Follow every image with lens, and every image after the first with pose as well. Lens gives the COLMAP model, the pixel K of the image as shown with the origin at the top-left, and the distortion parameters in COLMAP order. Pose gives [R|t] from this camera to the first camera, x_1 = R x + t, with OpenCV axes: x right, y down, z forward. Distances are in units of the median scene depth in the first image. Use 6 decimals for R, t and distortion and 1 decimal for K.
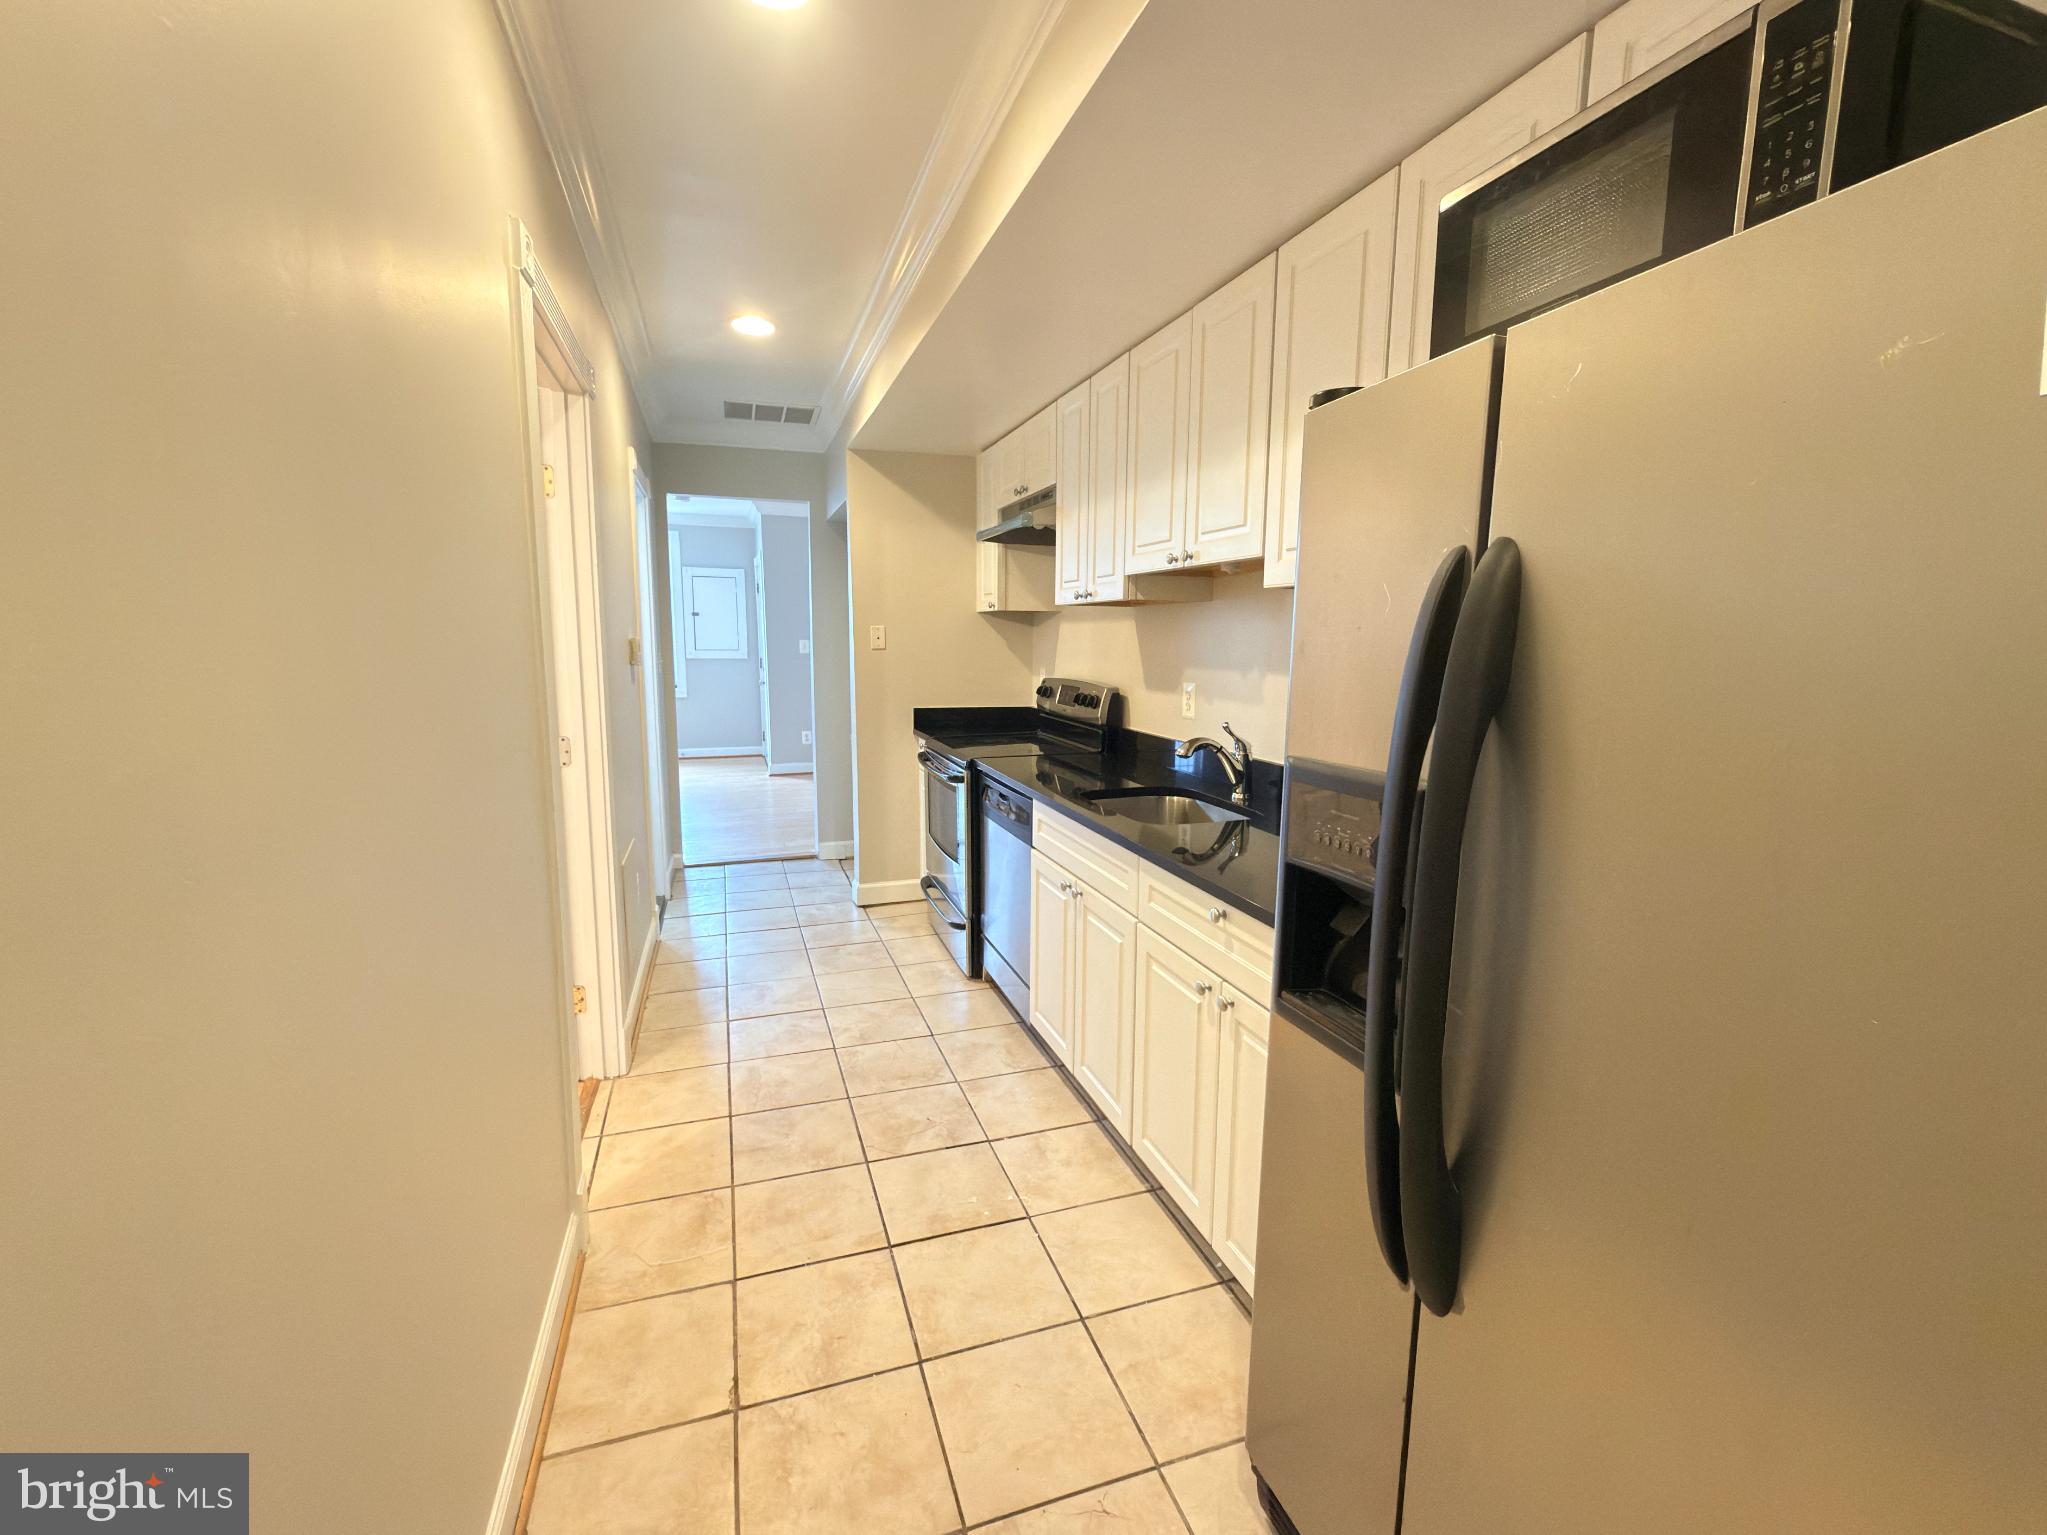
lens RADIAL K [[876.9, 0, 1019.9], [0, 876.9, 760.7], [0, 0, 1]] dist [0.000331, 0.000518]
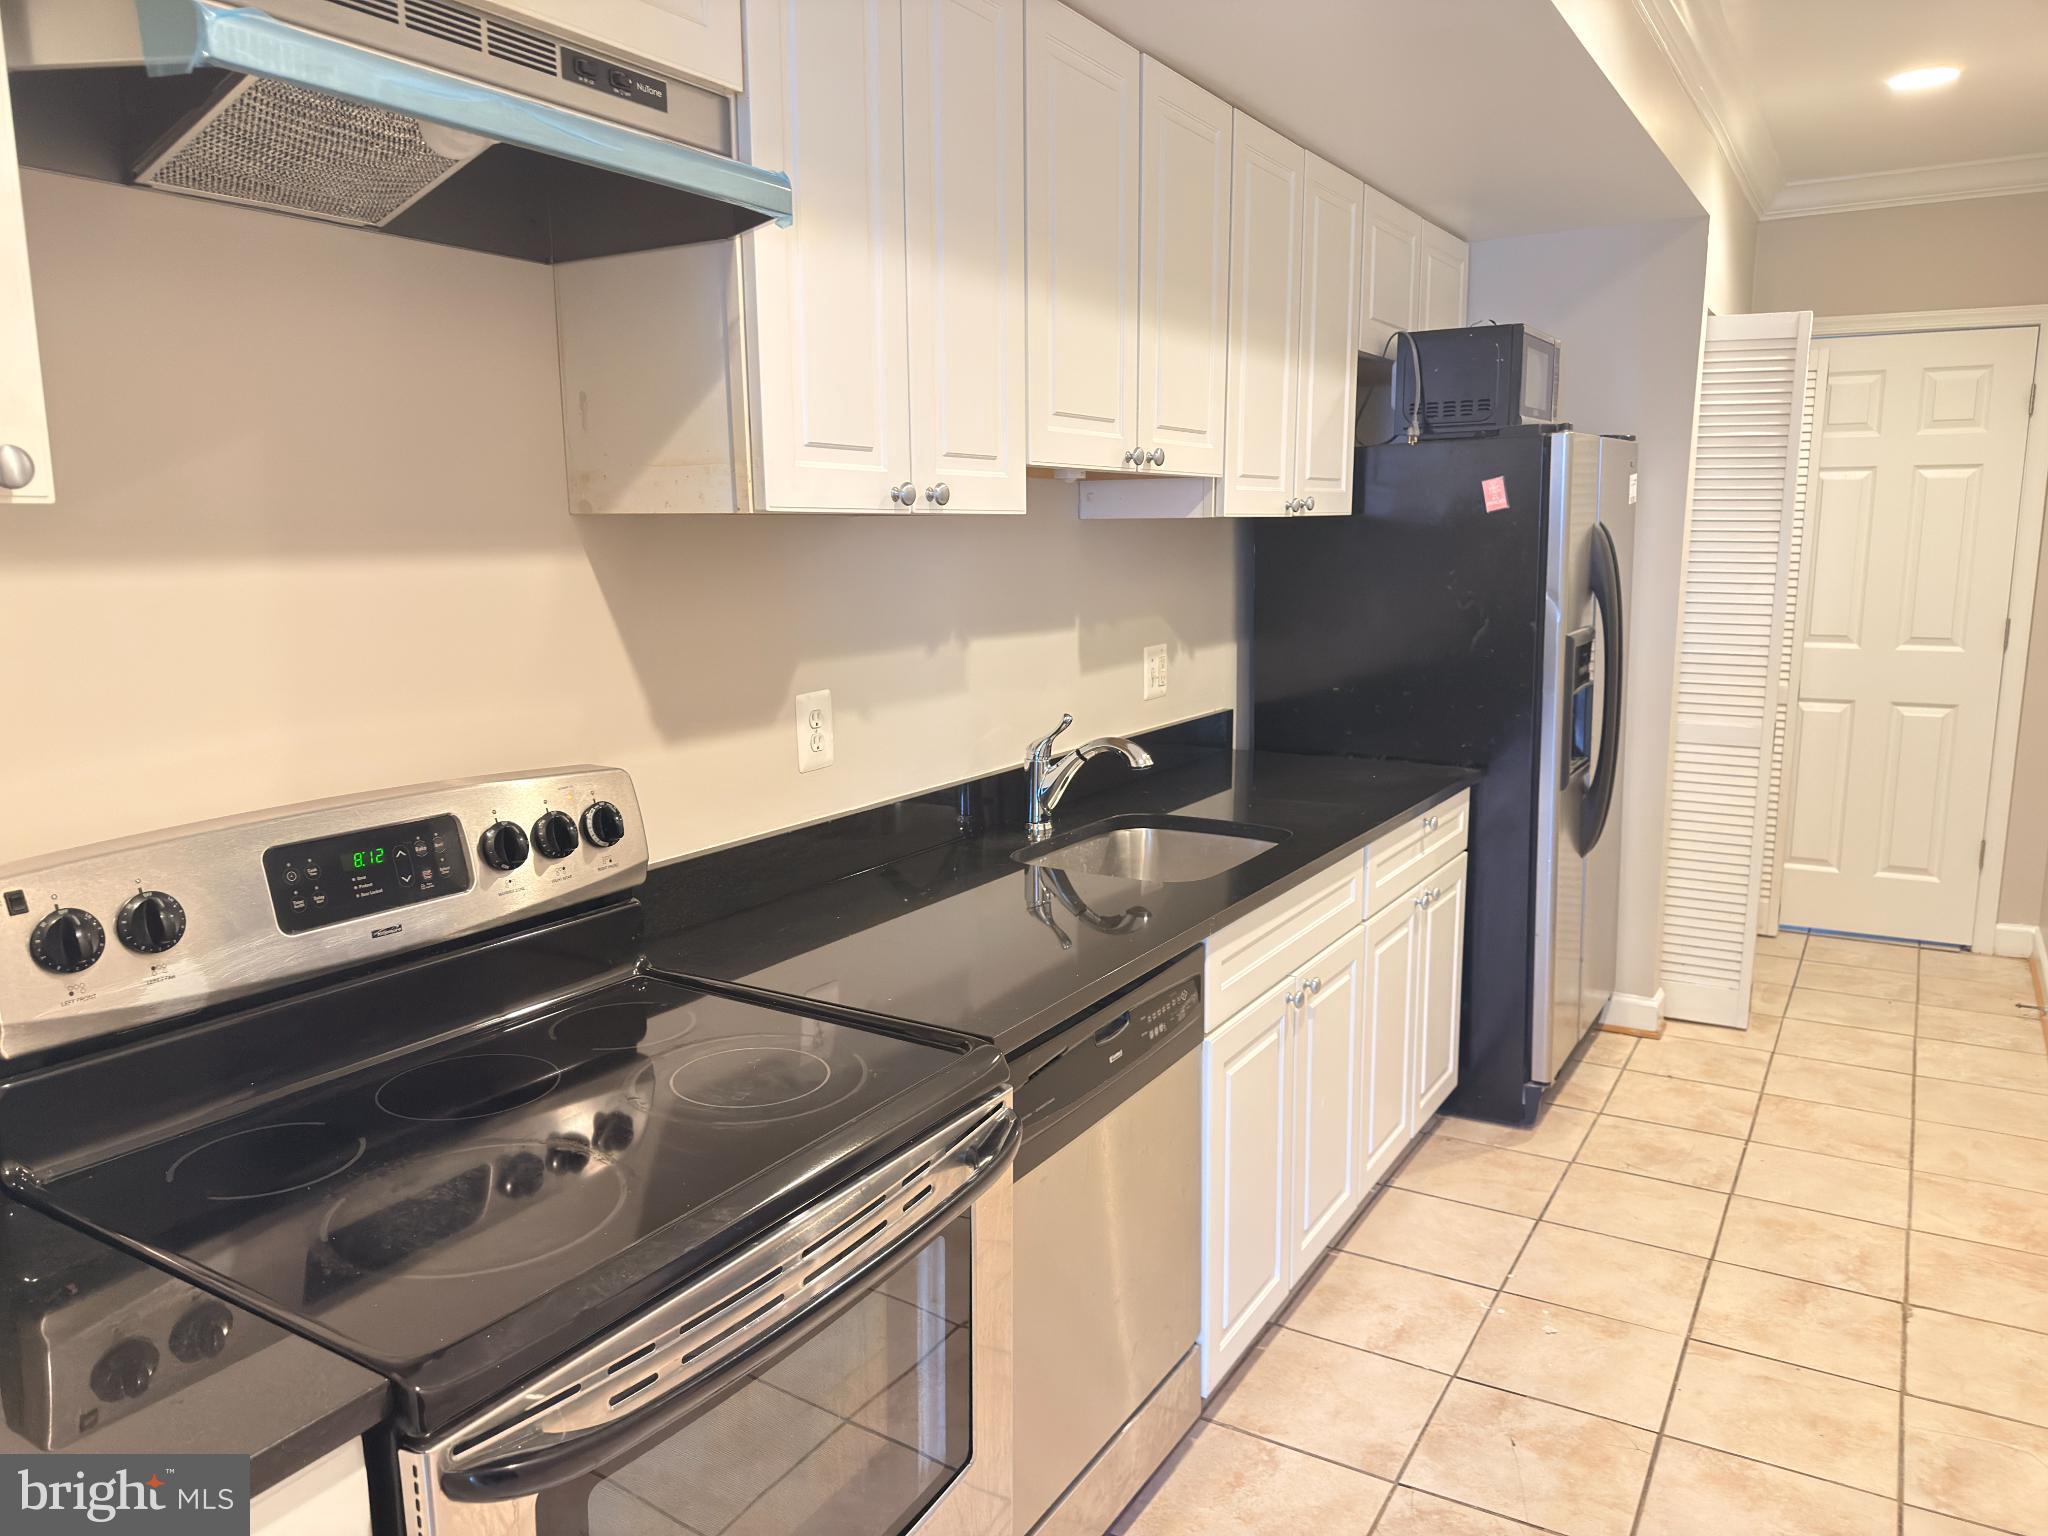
lens RADIAL K [[1453.9, 0, 1009.7], [0, 1453.9, 777.5], [0, 0, 1]] dist [0.022633, -0.017284]
pose [[-0.641056, -0.132926, 0.755895, -0.584722], [0.111008, 0.958473, 0.262692, -0.304967], [-0.759423, 0.252311, -0.599679, 1.805129]]
